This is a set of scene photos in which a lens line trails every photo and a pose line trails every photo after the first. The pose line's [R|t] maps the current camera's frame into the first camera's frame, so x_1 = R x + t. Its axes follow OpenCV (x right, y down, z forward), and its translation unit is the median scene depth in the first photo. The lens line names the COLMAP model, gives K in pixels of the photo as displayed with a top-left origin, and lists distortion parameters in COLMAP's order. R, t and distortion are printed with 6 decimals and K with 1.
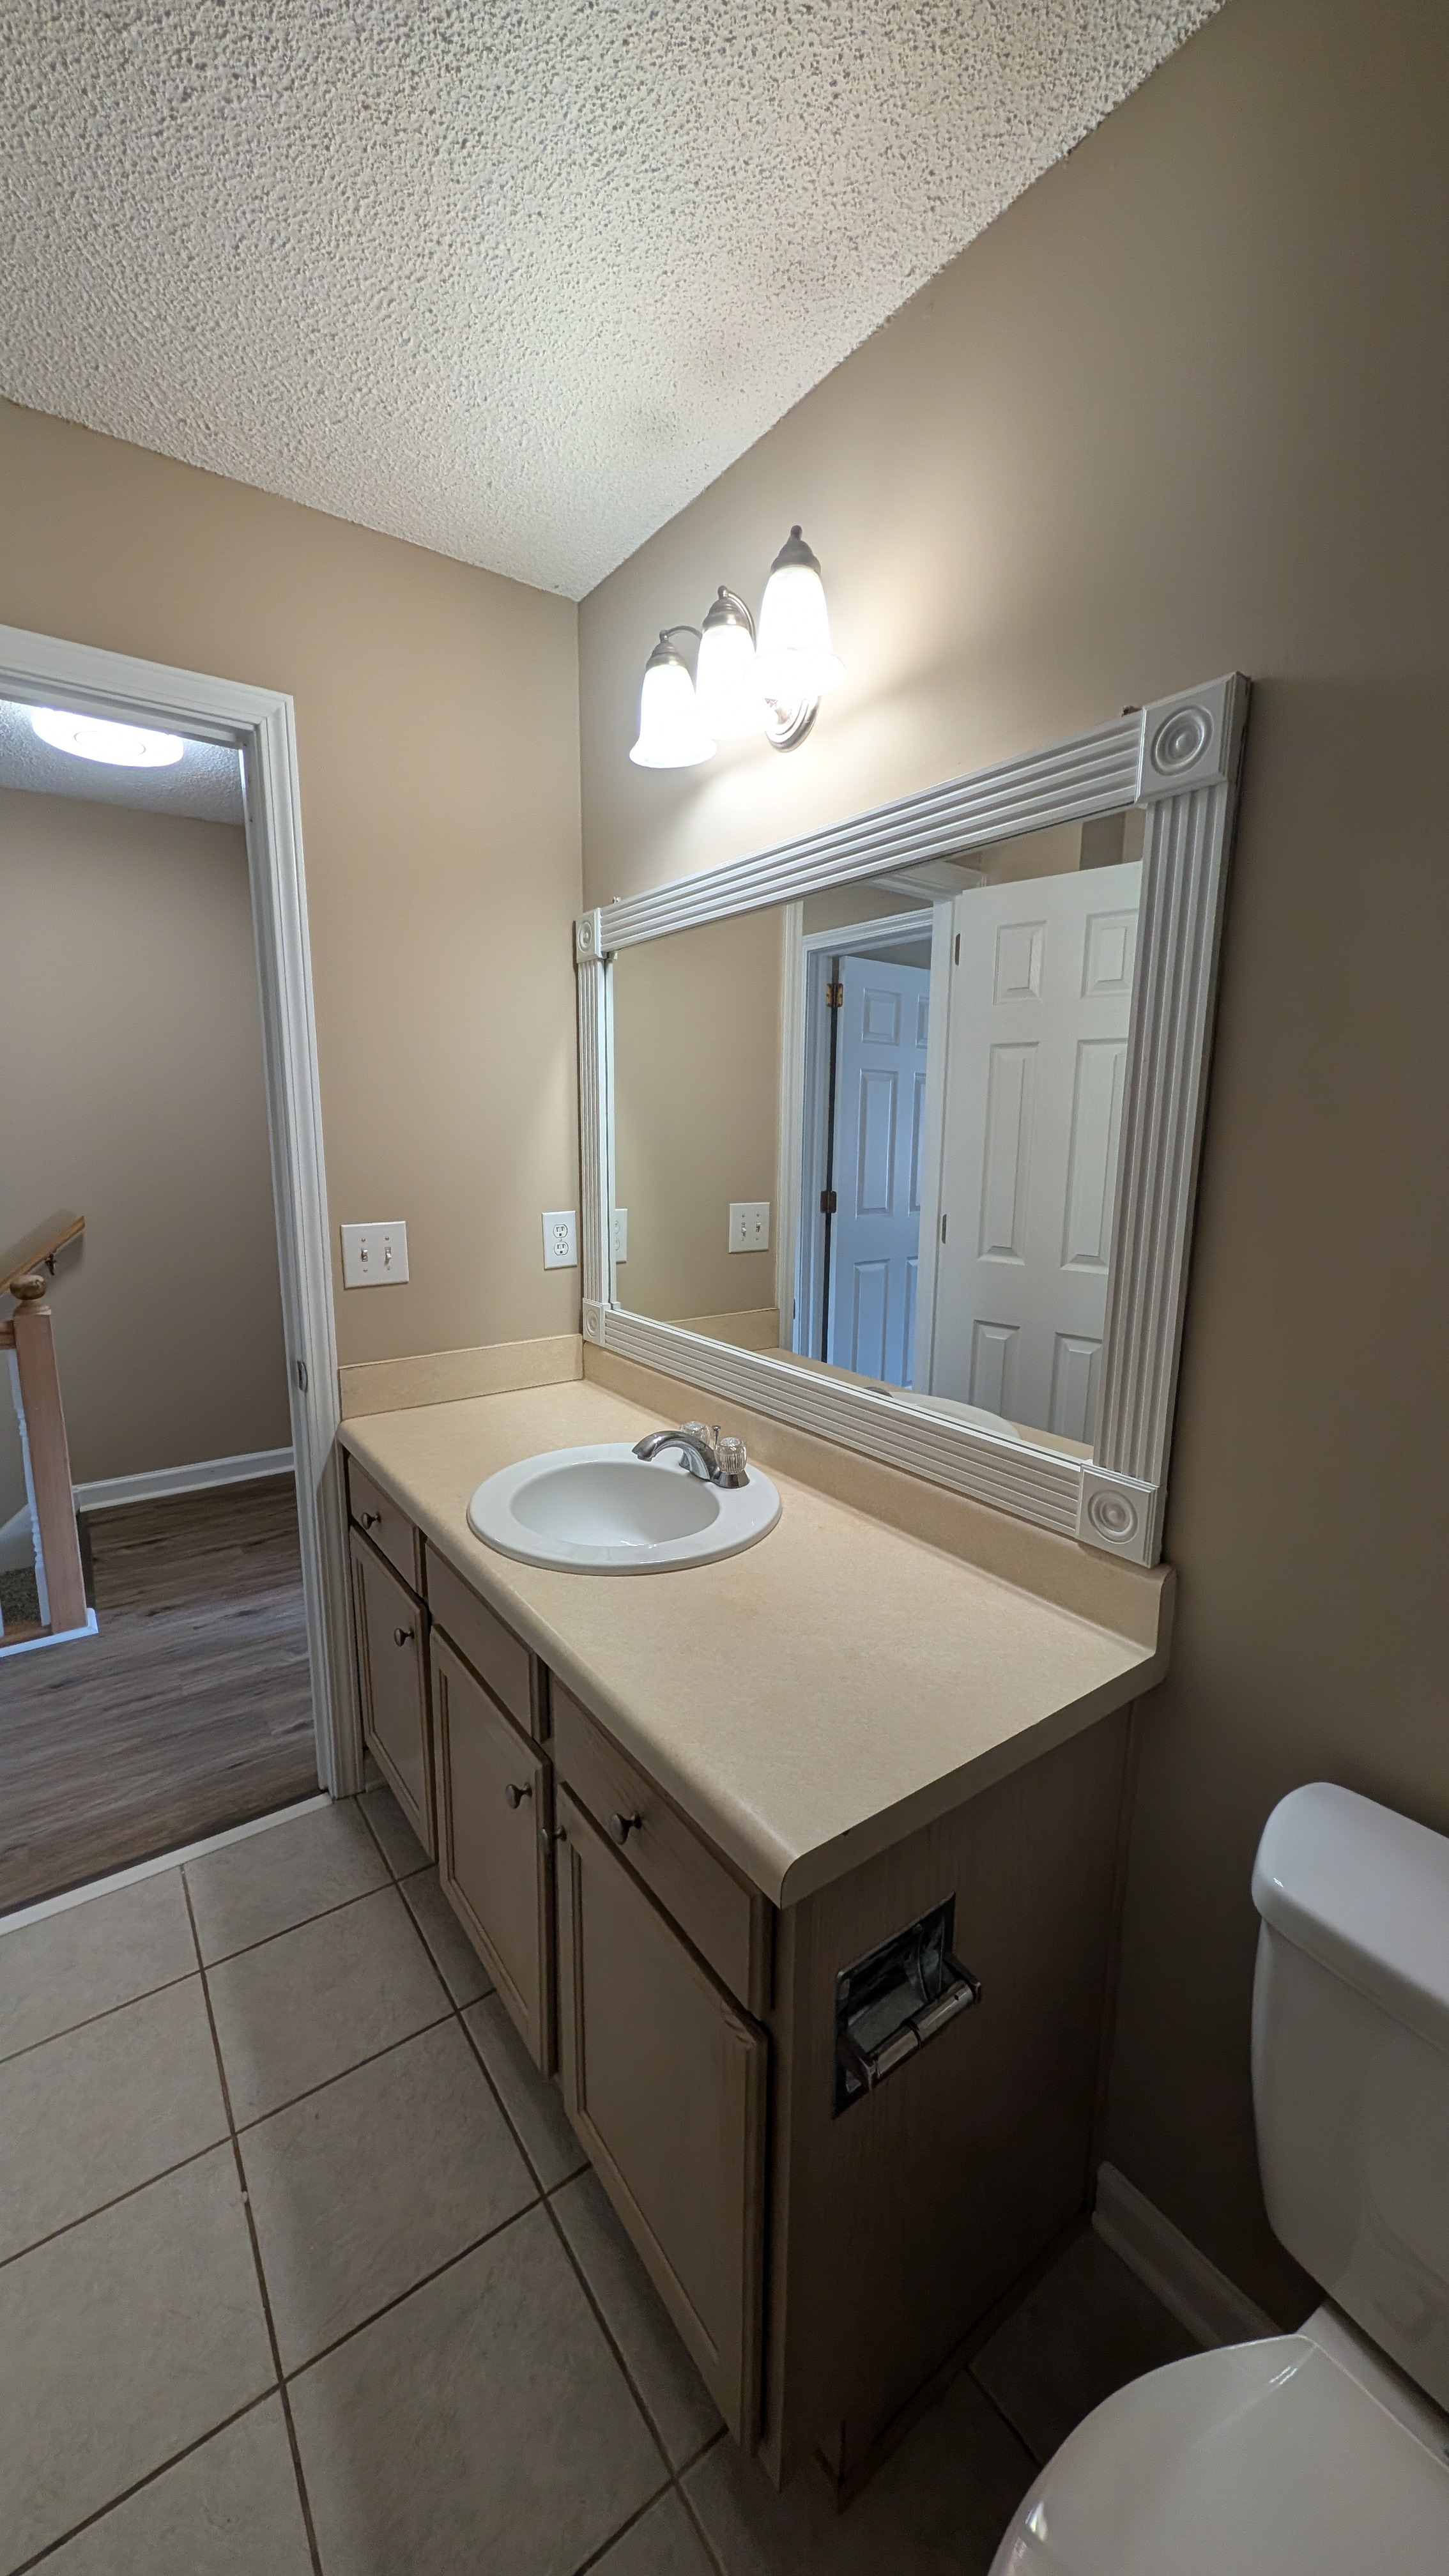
lens RADIAL K [[941.7, 0, 726.2], [0, 941.7, 1288.9], [0, 0, 1]] dist [0.000591, 0.000534]
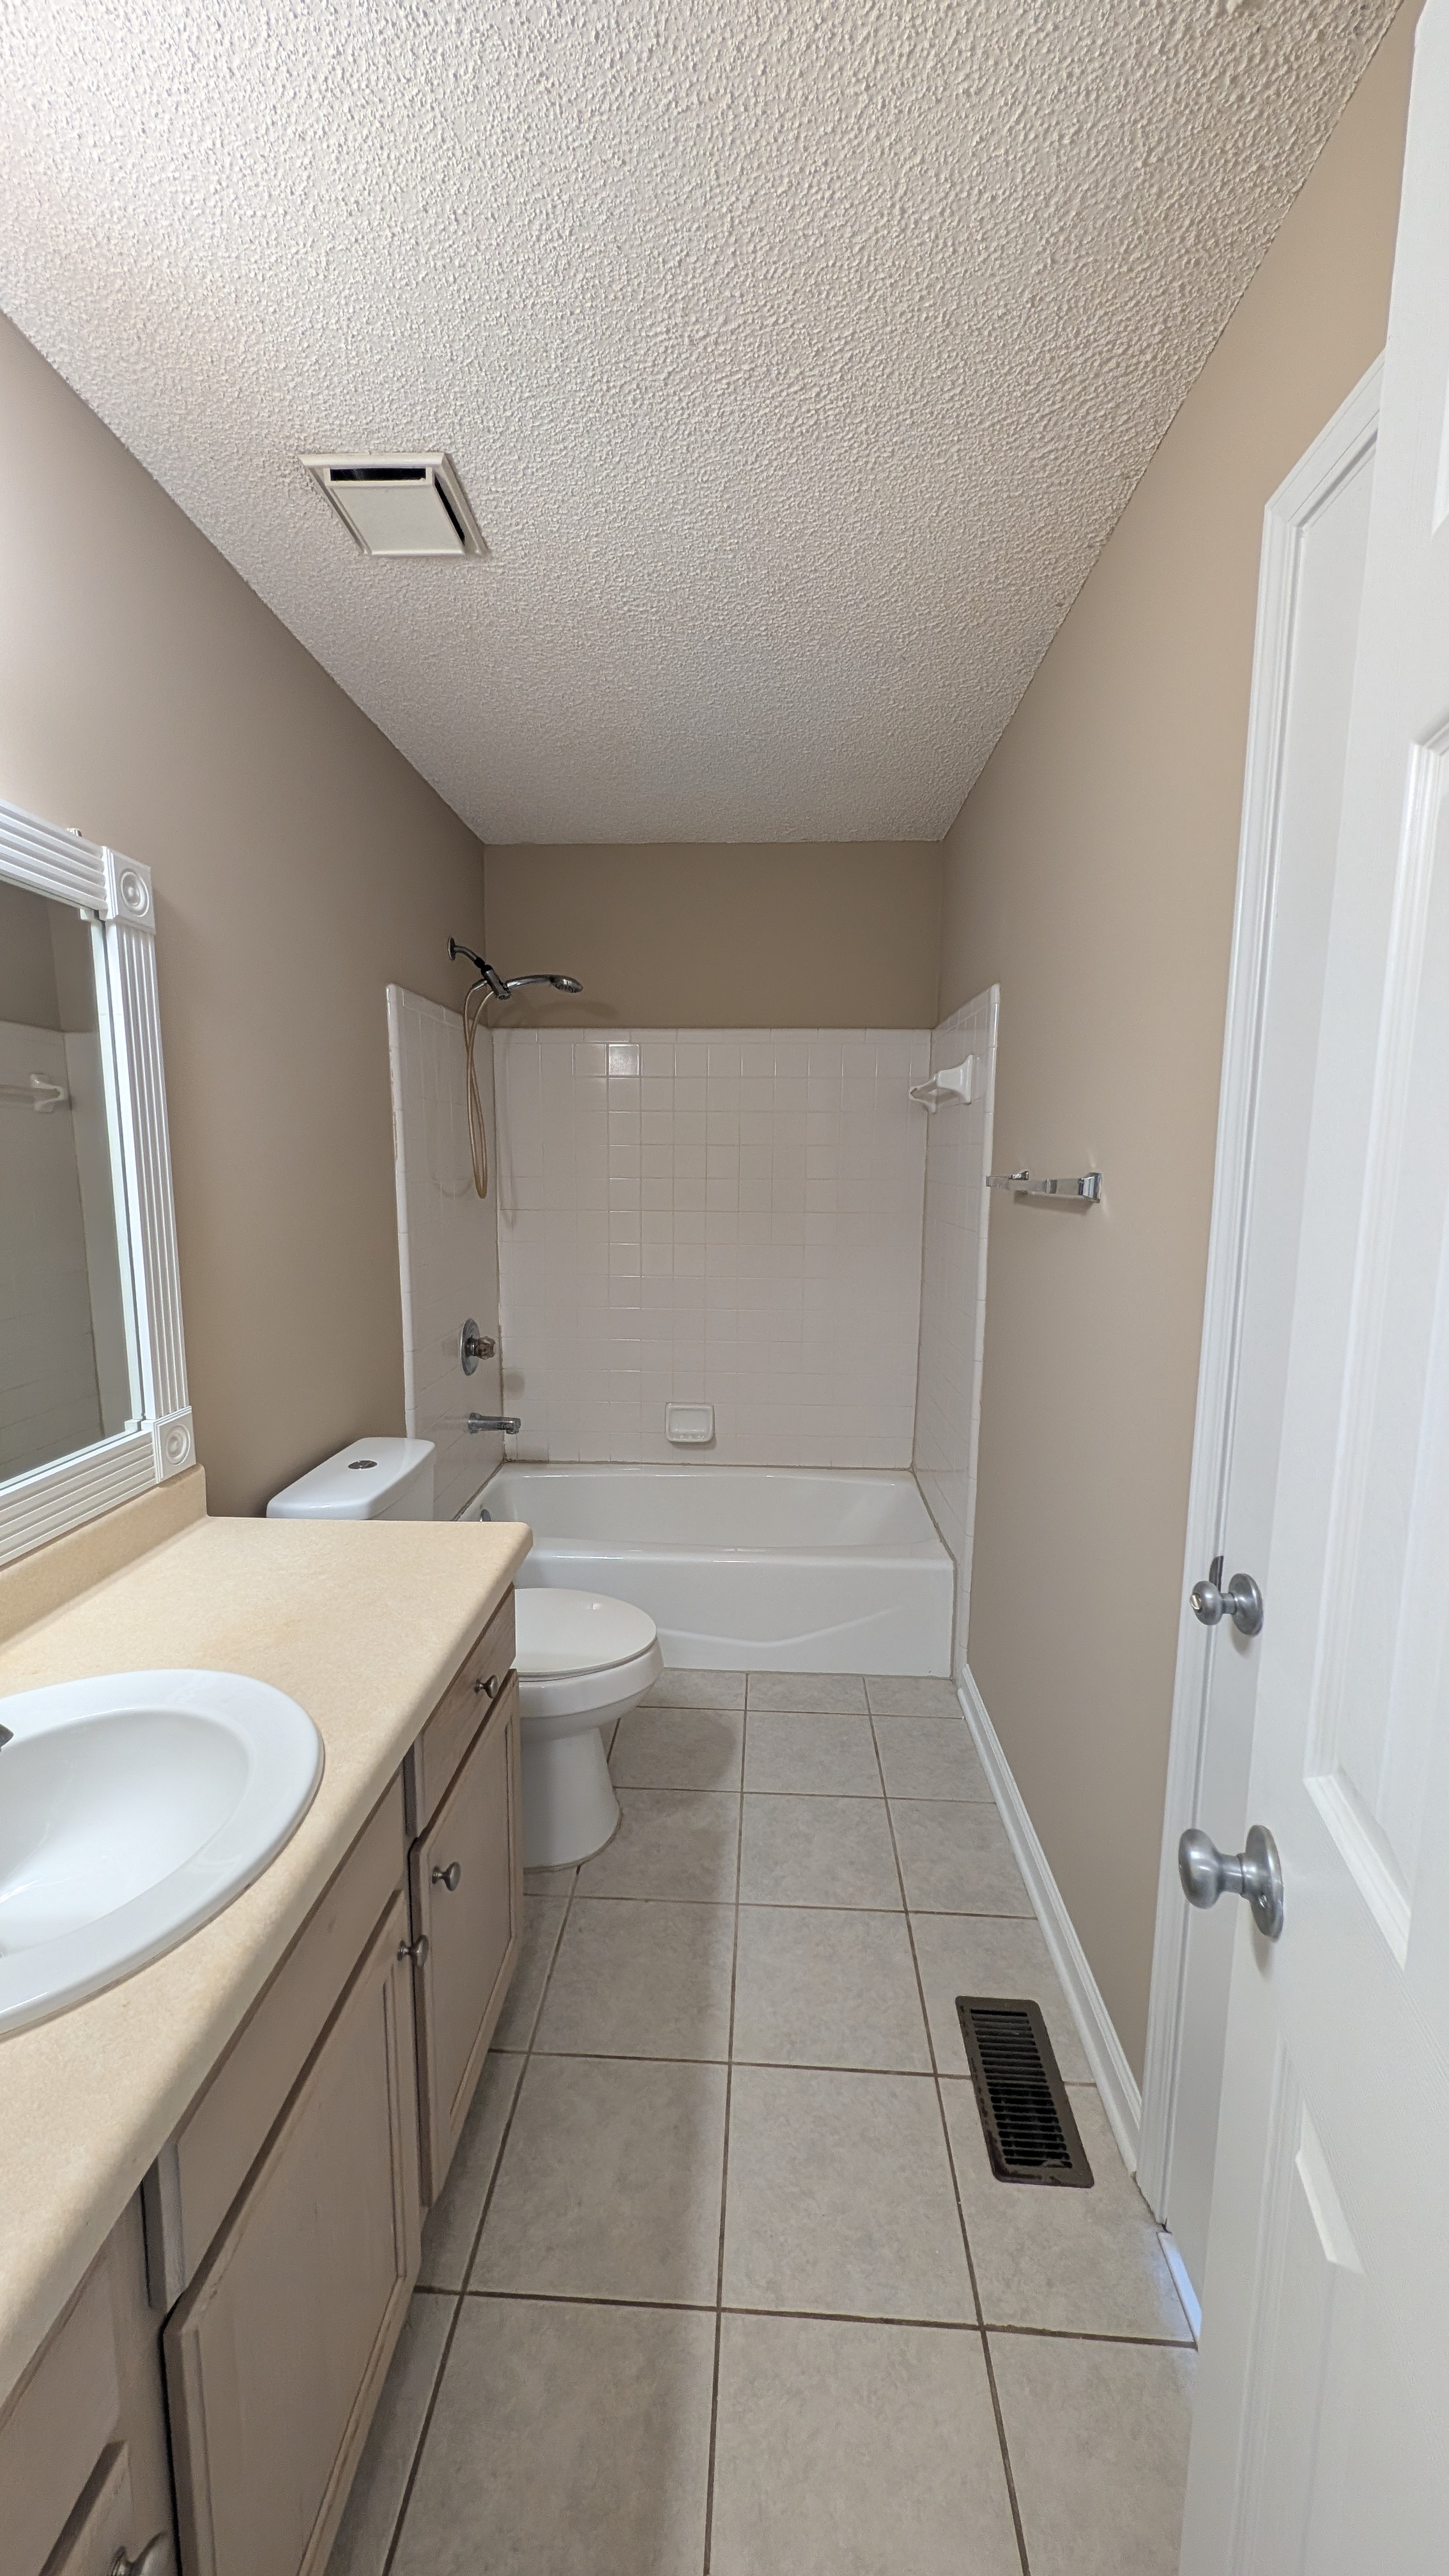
lens RADIAL K [[941.7, 0, 724.9], [0, 941.7, 1289.6], [0, 0, 1]] dist [0.000591, 0.000534]
pose [[-0.781224, -0.098319, 0.616460, -0.934411], [0.096374, 0.956684, 0.274713, -0.246818], [-0.616767, 0.274023, -0.737909, 1.333924]]
